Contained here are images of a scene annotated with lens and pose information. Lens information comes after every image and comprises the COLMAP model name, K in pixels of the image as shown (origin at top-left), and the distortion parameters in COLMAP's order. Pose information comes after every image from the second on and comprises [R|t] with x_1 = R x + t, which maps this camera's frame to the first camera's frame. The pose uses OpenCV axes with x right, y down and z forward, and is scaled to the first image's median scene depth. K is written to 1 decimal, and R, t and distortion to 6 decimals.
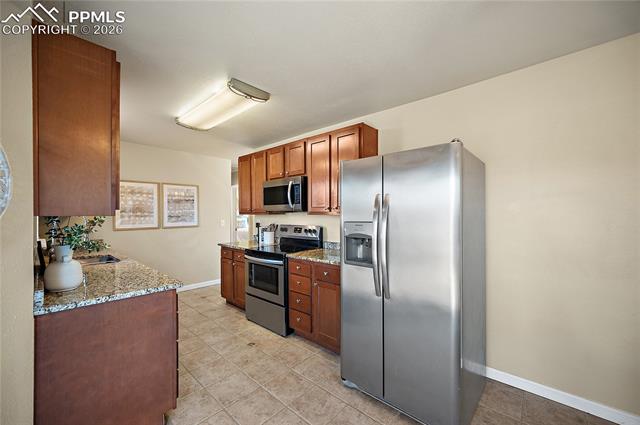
lens RADIAL K [[254.9, 0, 318.9], [0, 254.9, 214.6], [0, 0, 1]] dist [-0.003295, 0.000494]
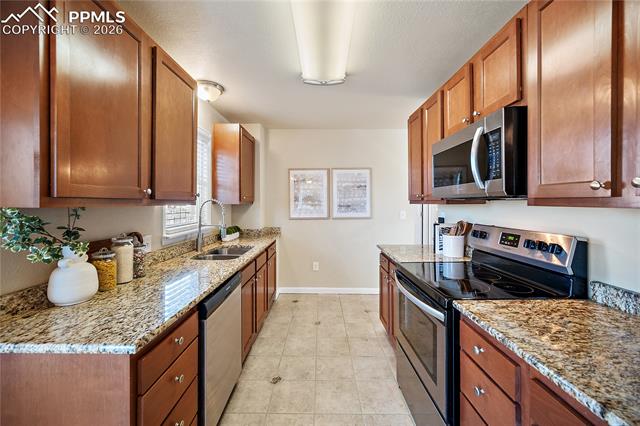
lens RADIAL K [[254.9, 0, 317.7], [0, 254.9, 204.2], [0, 0, 1]] dist [-0.003295, 0.000494]
pose [[0.659768, 0.004929, -0.751453, 0.029511], [-0.001592, 0.999985, 0.005162, -0.003110], [0.751468, -0.002209, 0.659766, 0.436969]]
